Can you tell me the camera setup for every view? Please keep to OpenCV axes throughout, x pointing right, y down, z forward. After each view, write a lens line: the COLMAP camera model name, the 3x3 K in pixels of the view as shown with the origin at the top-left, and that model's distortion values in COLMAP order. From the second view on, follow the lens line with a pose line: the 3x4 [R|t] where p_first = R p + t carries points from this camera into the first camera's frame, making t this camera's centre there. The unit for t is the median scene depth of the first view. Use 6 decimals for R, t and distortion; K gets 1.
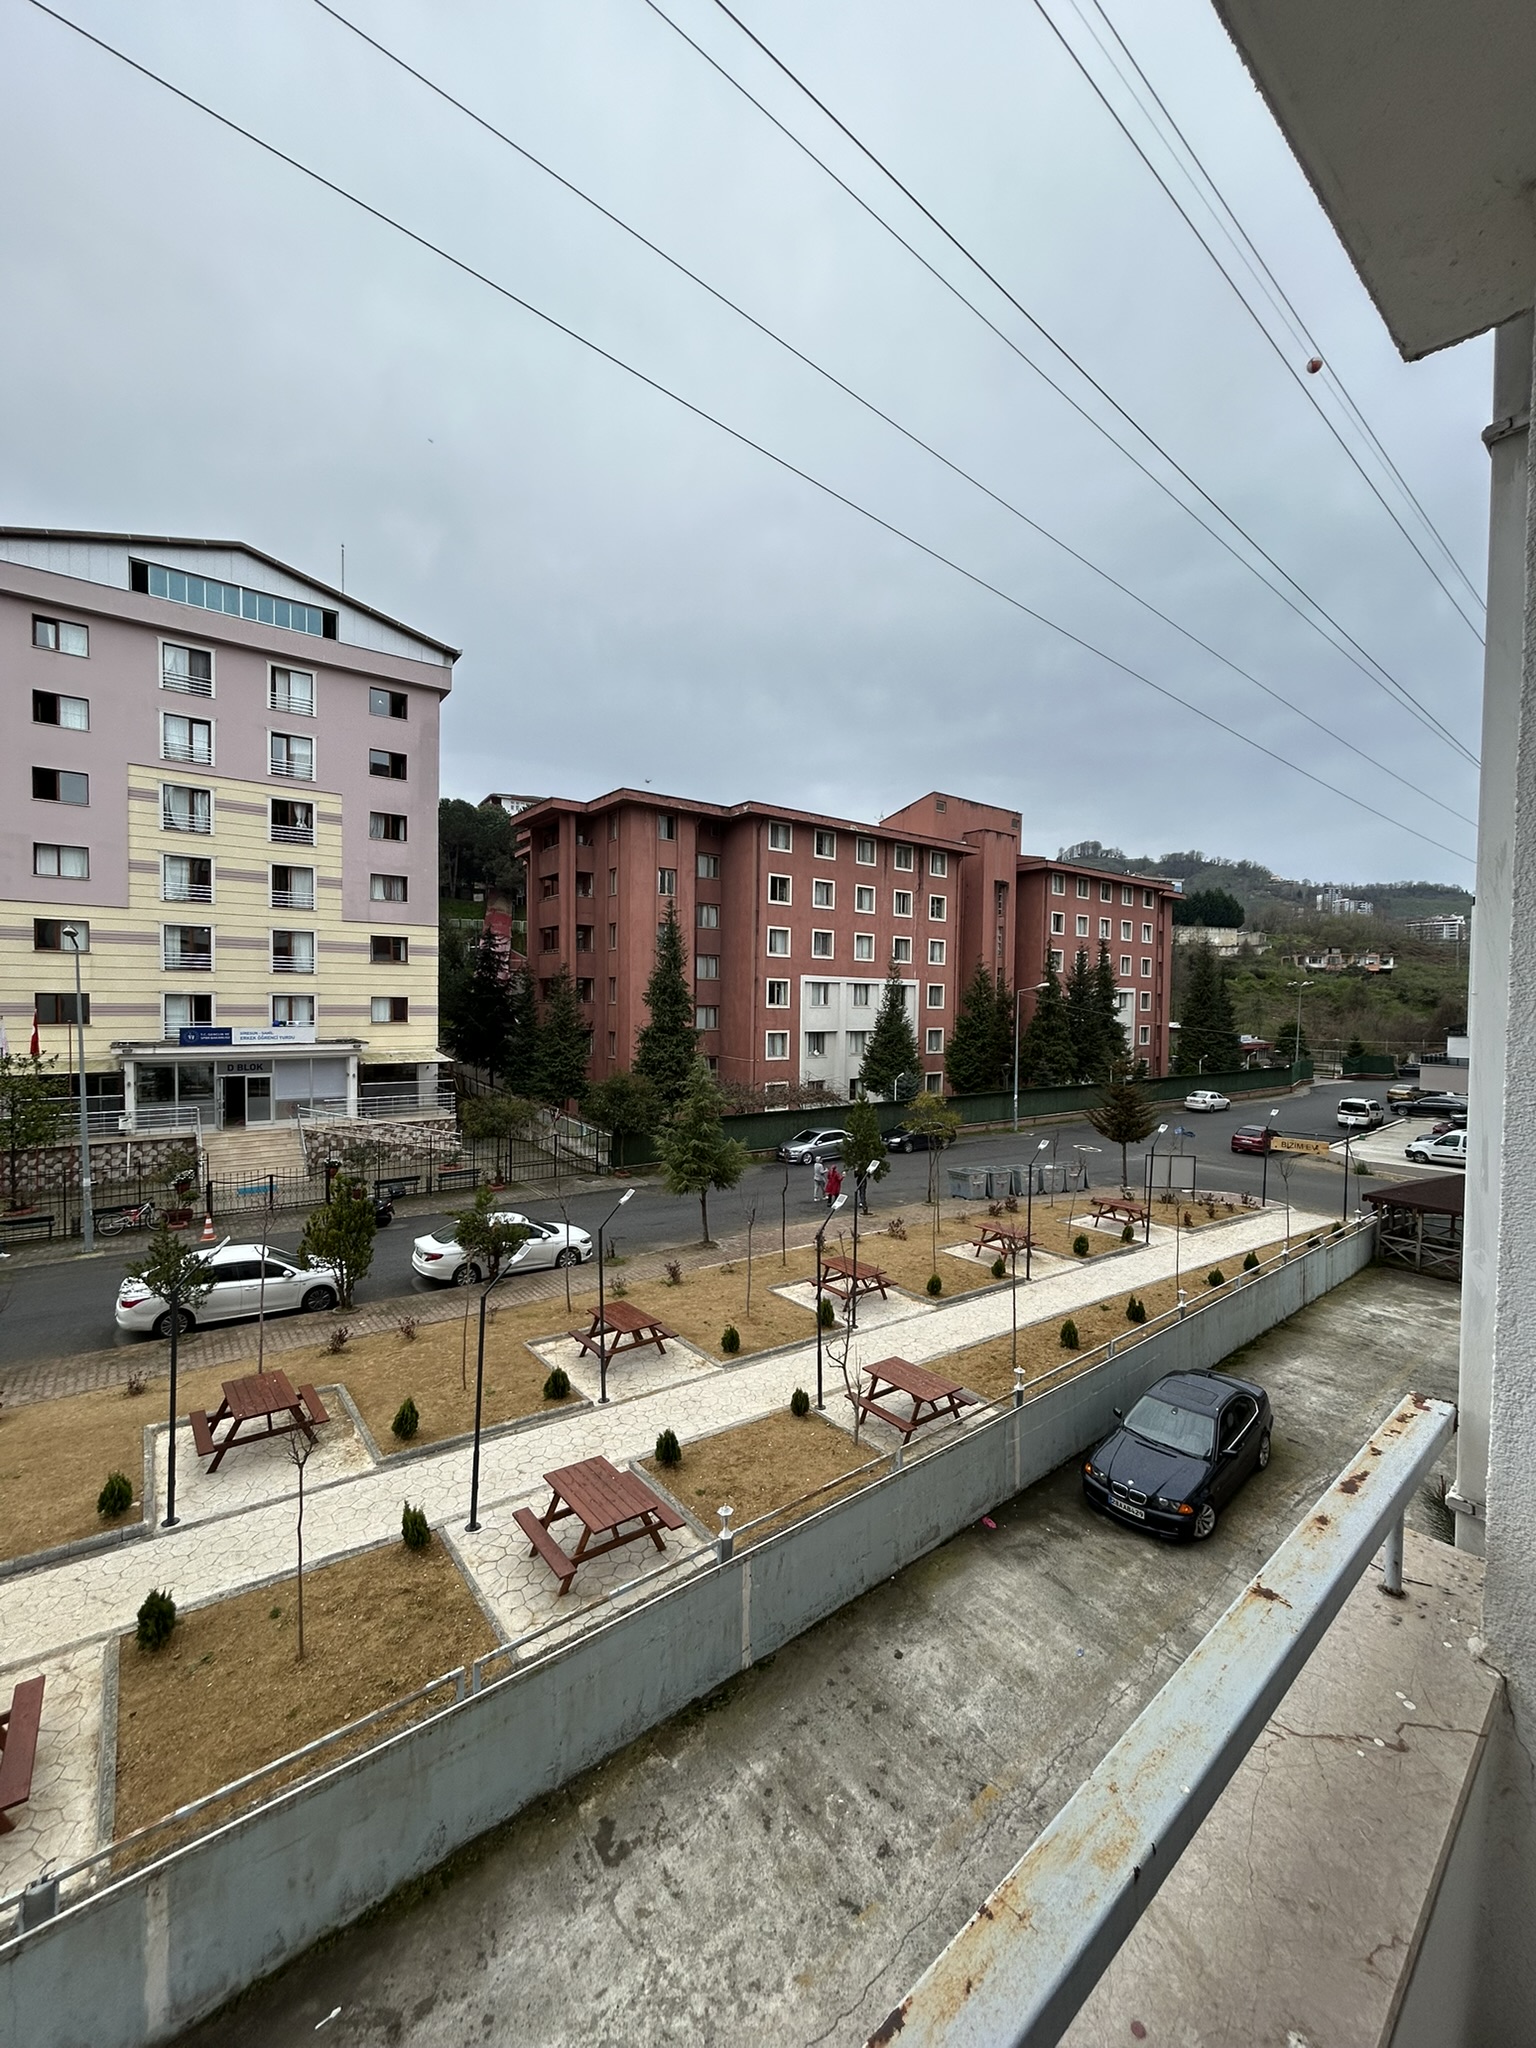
lens RADIAL K [[822.3, 0, 782.0], [0, 822.3, 1022.7], [0, 0, 1]] dist [-0.000989, 0.000613]
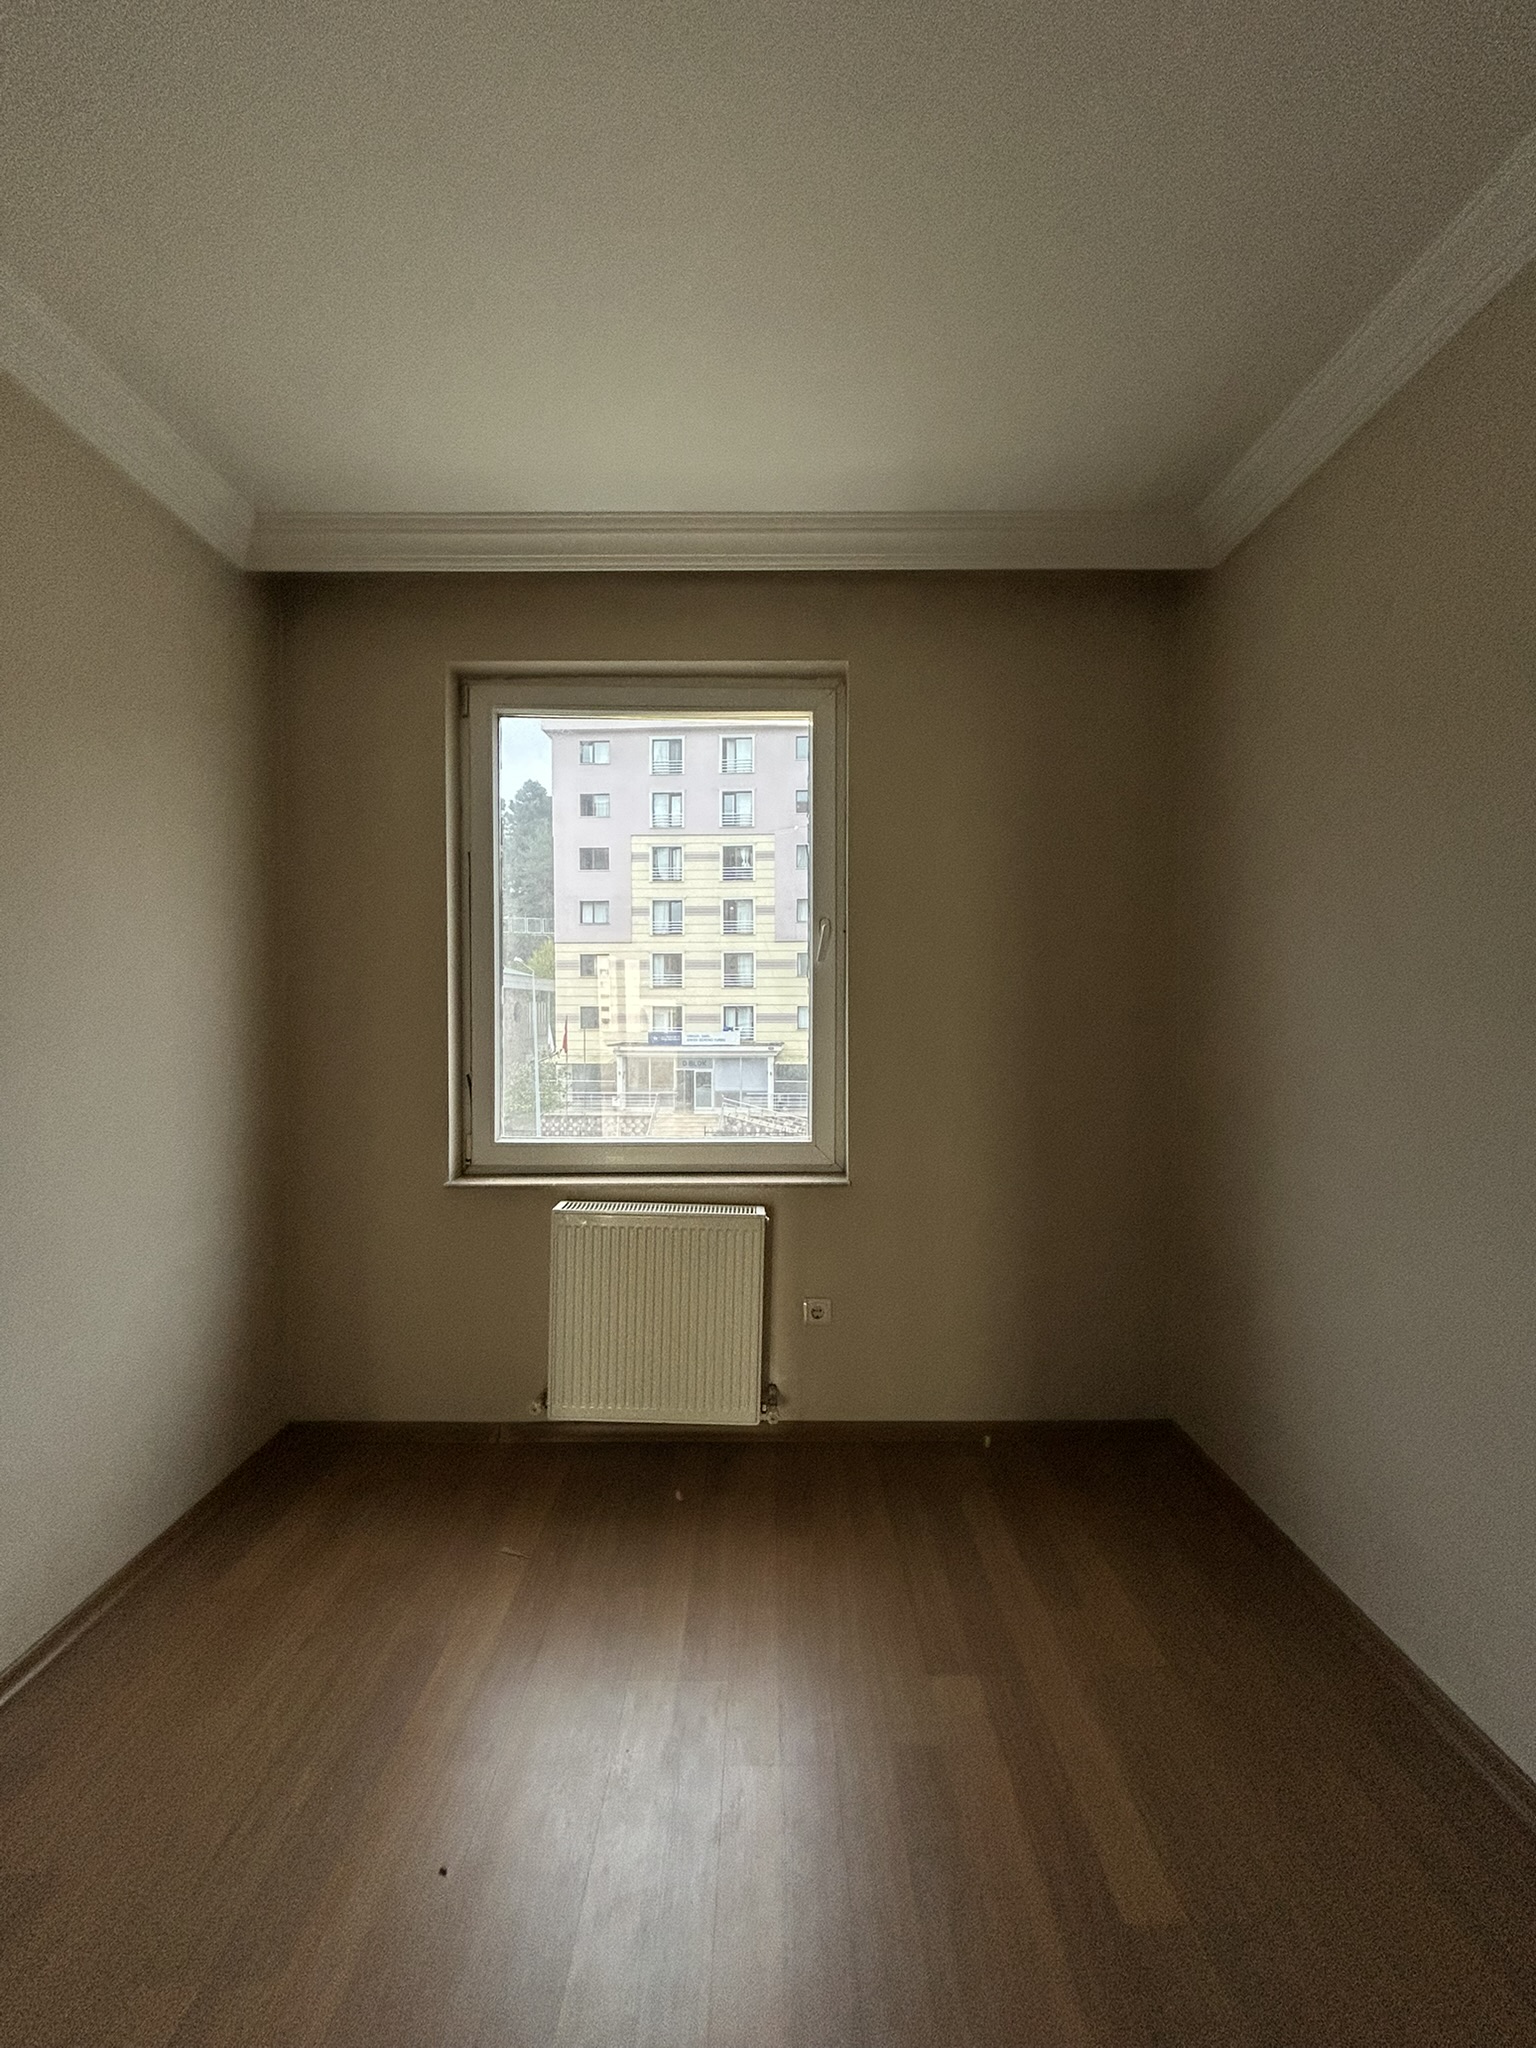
lens RADIAL K [[822.3, 0, 806.4], [0, 822.3, 1028.0], [0, 0, 1]] dist [-0.000989, 0.000613]
pose [[0.773757, 0.002152, -0.633479, 0.261652], [-0.004735, 0.999986, -0.002386, 0.002206], [0.633465, 0.004846, 0.773757, 0.131060]]
